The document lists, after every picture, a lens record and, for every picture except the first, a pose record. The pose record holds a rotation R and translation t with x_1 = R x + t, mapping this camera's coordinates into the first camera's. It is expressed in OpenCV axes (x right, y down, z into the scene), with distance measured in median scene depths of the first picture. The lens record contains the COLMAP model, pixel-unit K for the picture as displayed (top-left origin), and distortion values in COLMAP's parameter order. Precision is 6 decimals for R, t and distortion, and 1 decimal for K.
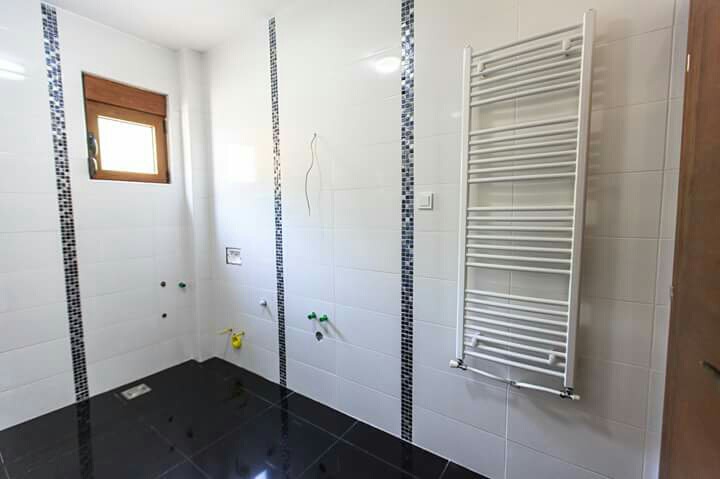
lens RADIAL K [[315.4, 0, 358.9], [0, 315.4, 238.1], [0, 0, 1]] dist [-0.002976, -0.000130]
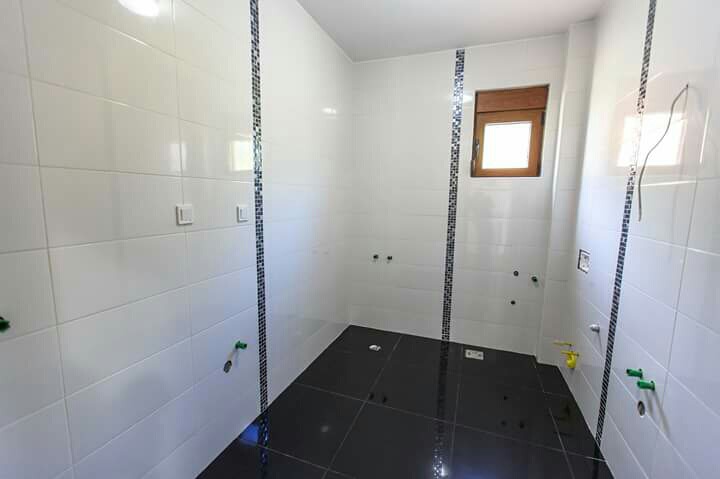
lens RADIAL K [[315.4, 0, 359.5], [0, 315.4, 240.6], [0, 0, 1]] dist [-0.002976, -0.000130]
pose [[0.251994, 0.143344, -0.957054, 0.270388], [-0.098460, 0.987634, 0.121999, -0.044449], [0.962707, 0.063488, 0.262991, 0.237437]]
